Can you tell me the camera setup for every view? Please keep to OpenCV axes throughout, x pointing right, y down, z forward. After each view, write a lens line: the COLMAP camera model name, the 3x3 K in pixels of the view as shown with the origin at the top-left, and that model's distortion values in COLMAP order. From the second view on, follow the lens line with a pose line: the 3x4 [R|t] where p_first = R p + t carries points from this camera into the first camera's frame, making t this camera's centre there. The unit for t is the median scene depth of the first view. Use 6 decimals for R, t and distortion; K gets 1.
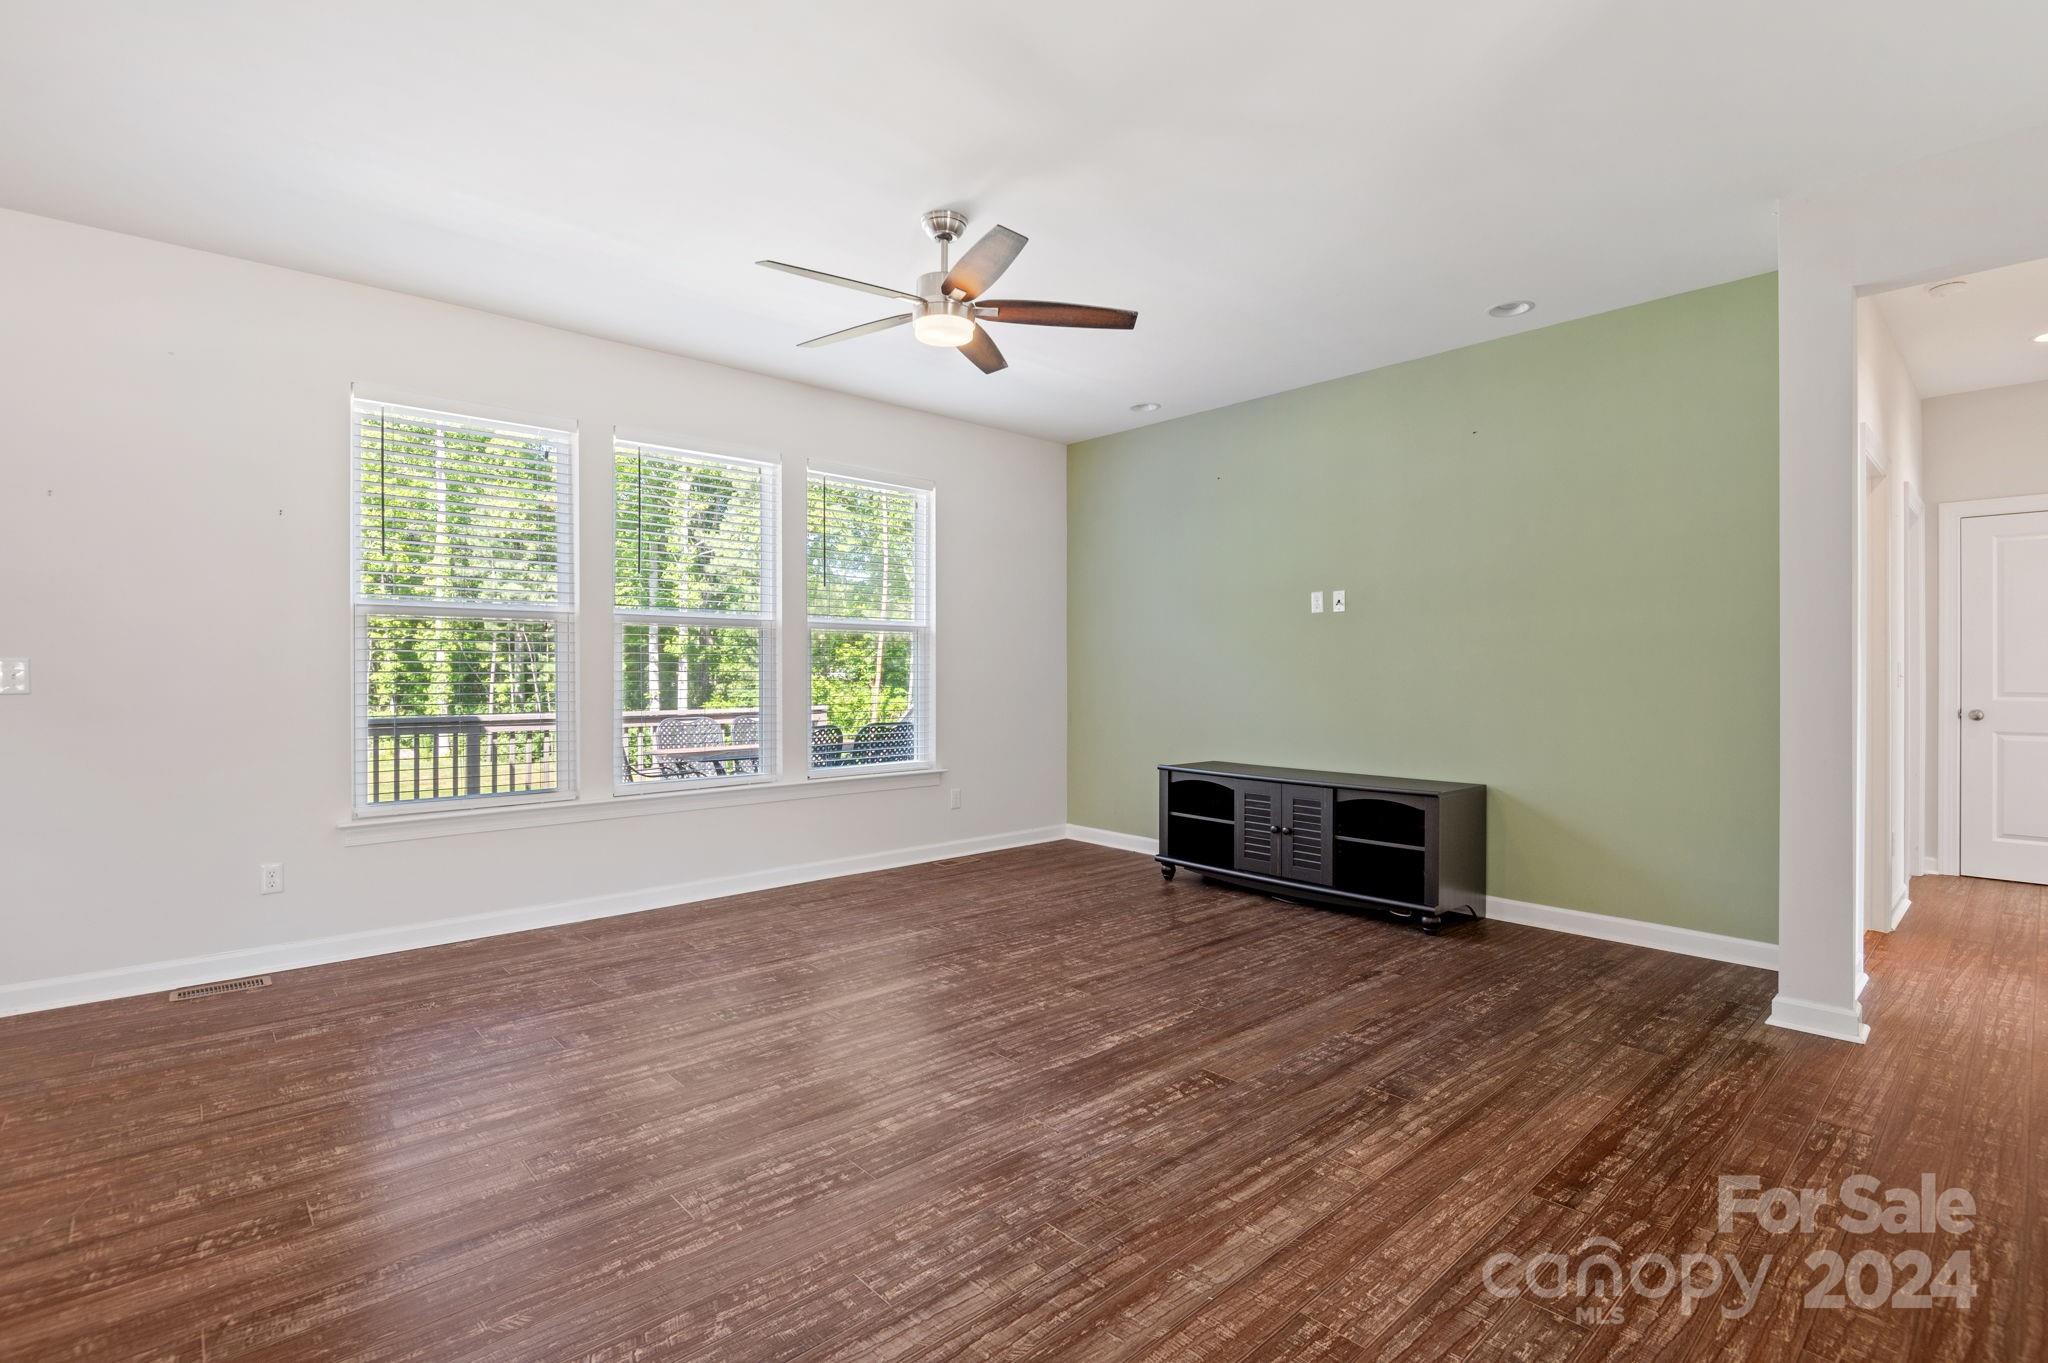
lens RADIAL K [[946.1, 0, 1029.8], [0, 946.1, 680.3], [0, 0, 1]] dist [0.002387, -0.007013]
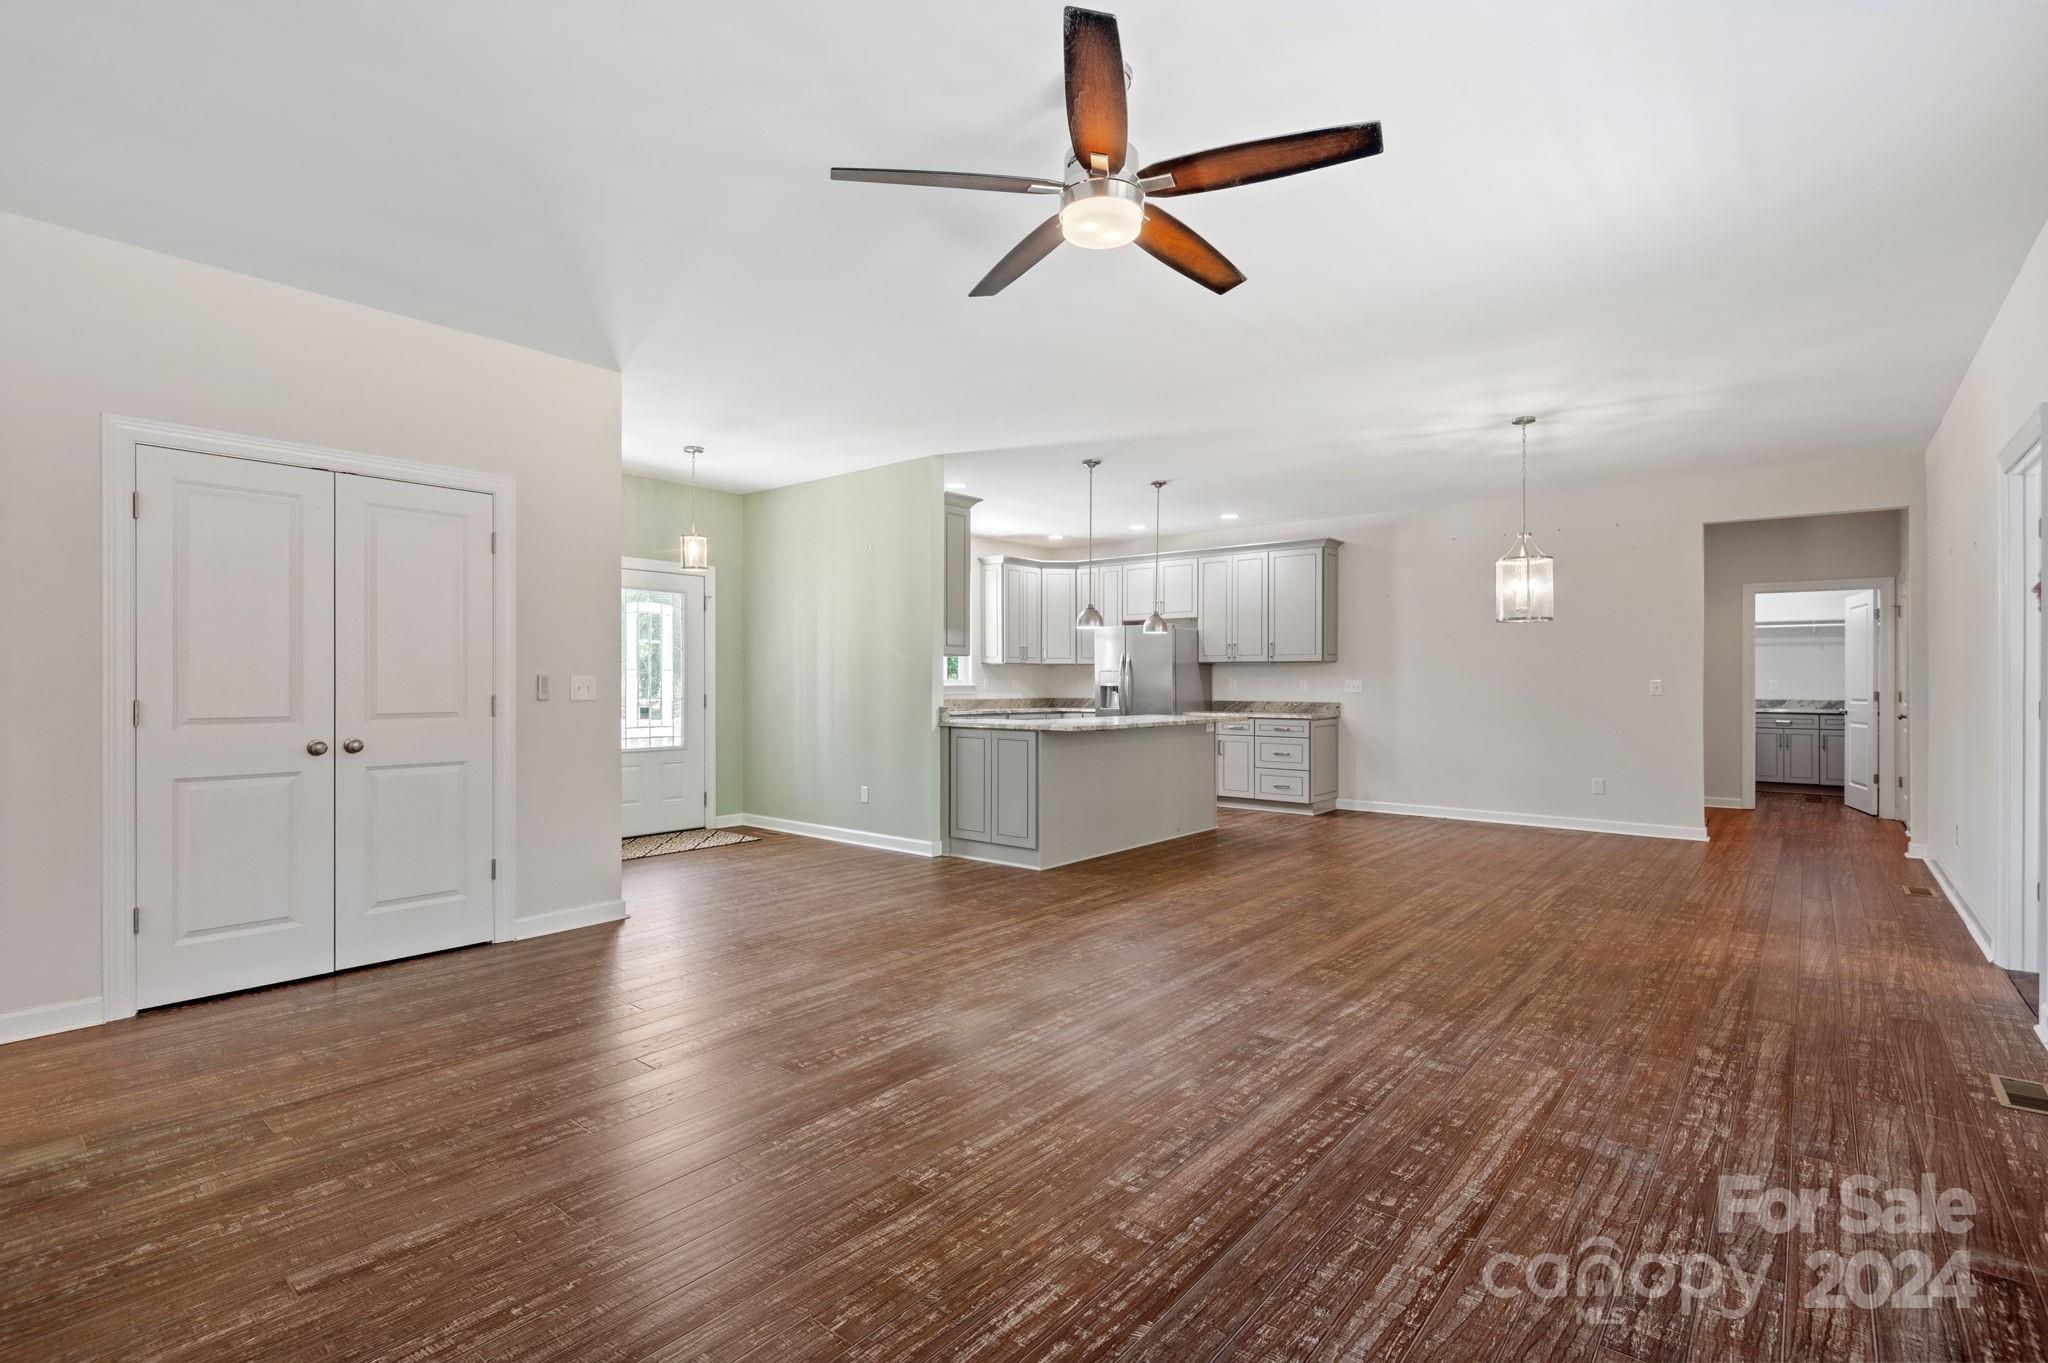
lens RADIAL K [[951.6, 0, 1029.4], [0, 951.6, 685.7], [0, 0, 1]] dist [0.012199, -0.001152]
pose [[-0.990397, 0.002103, -0.138236, 0.055412], [0.000196, 0.999905, 0.013810, -0.017877], [0.138252, 0.013650, -0.990303, 1.436167]]
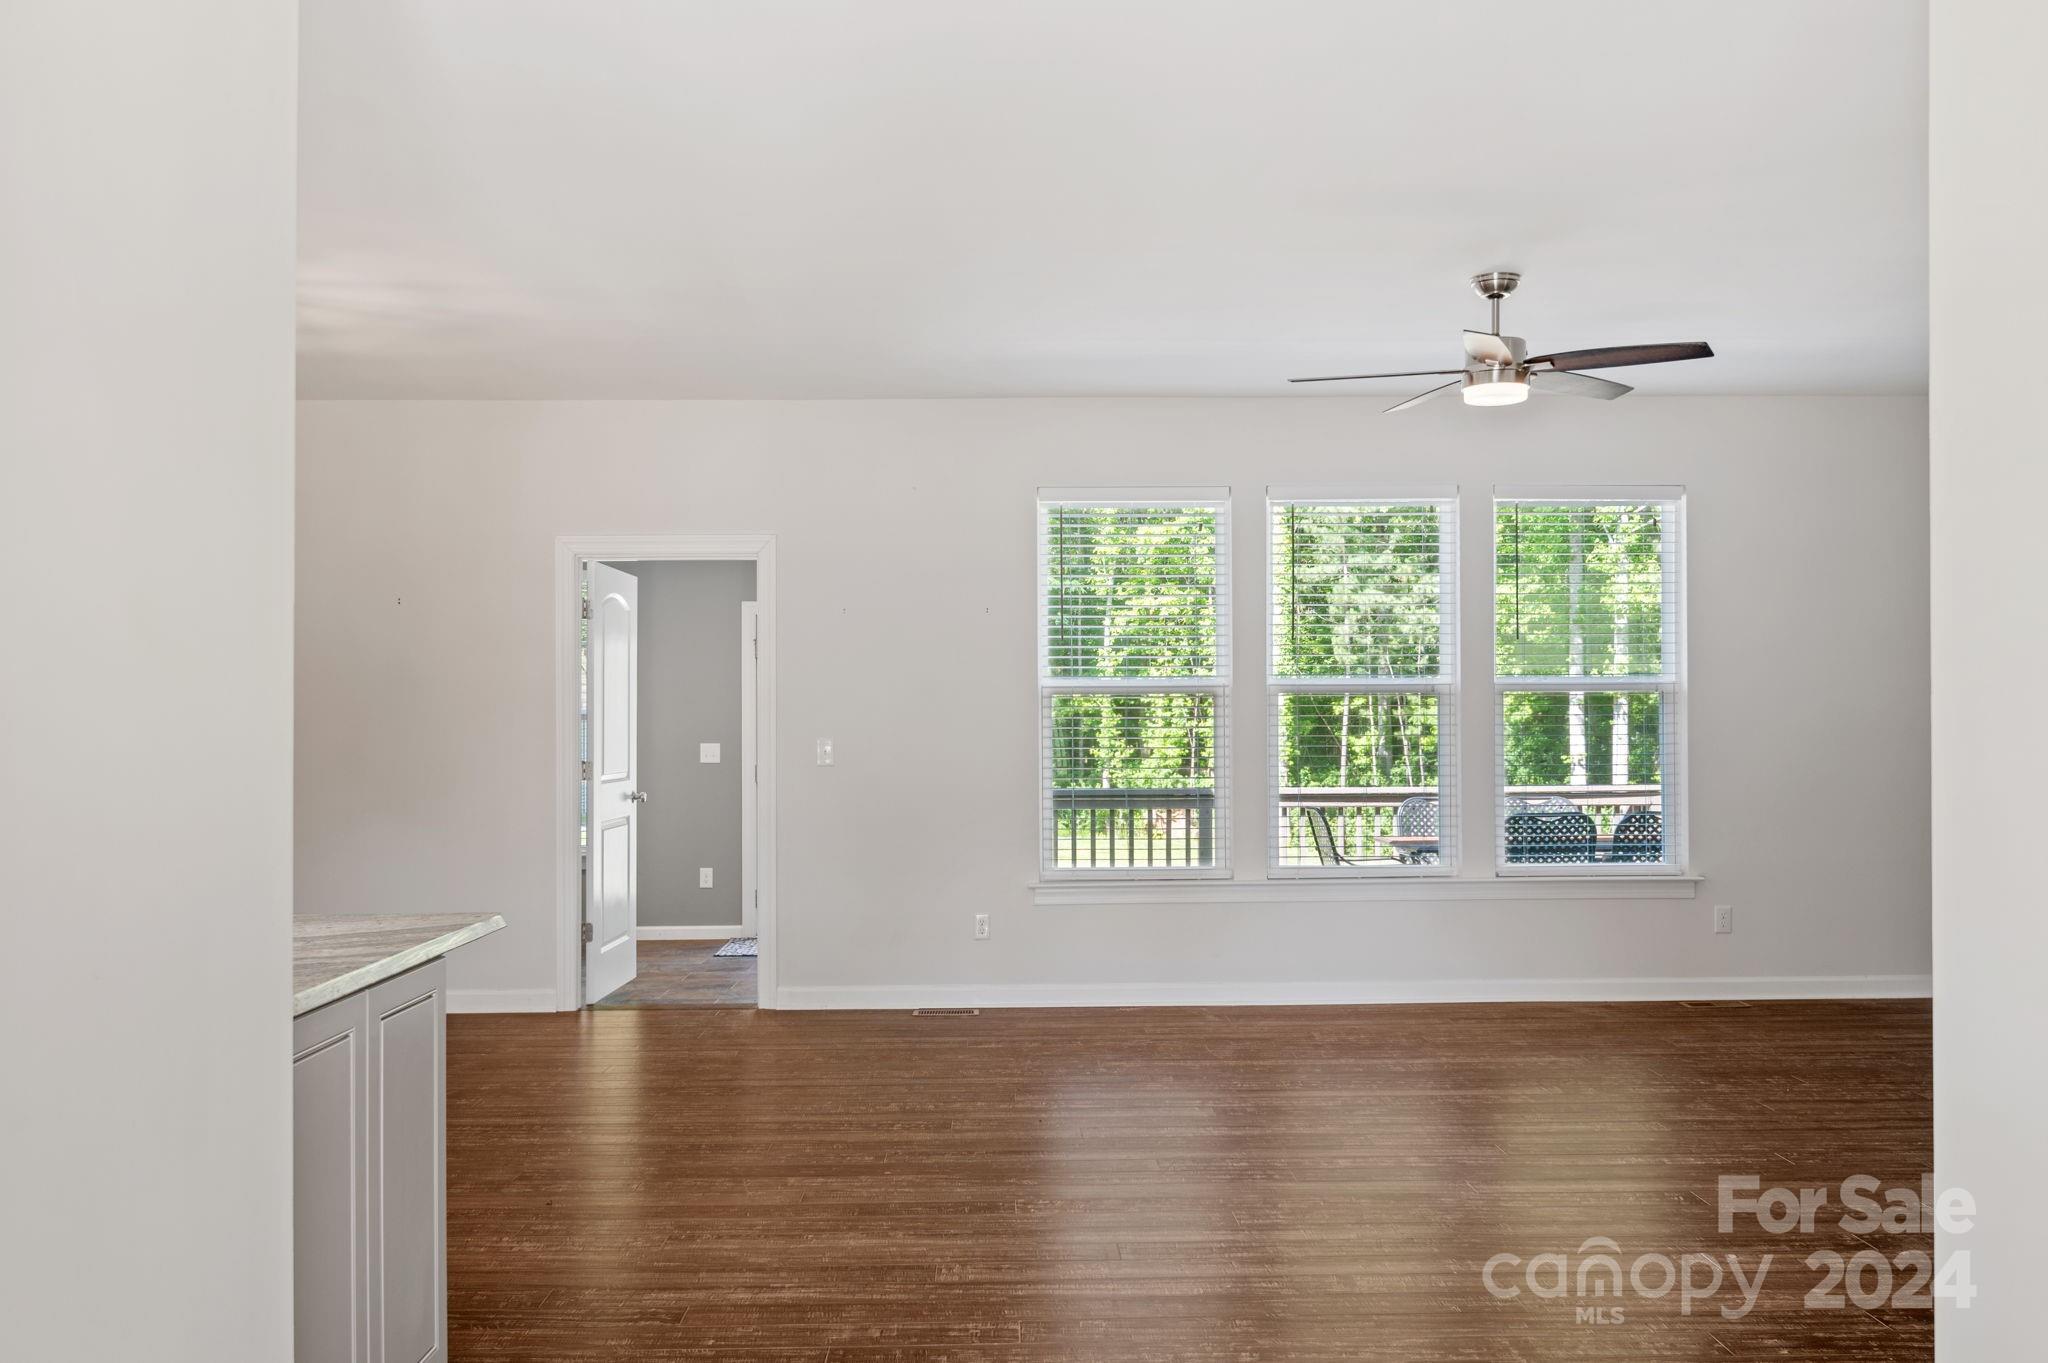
lens RADIAL K [[1657.0, 0, 1024.0], [0, 1657.0, 681.5], [0, 0, 1]] dist [-0.030059, -0.002485]
pose [[0.749308, -0.018230, -0.661971, 0.533321], [-0.001651, 0.999567, -0.029395, -0.027676], [0.662220, 0.023119, 0.748953, -0.448800]]
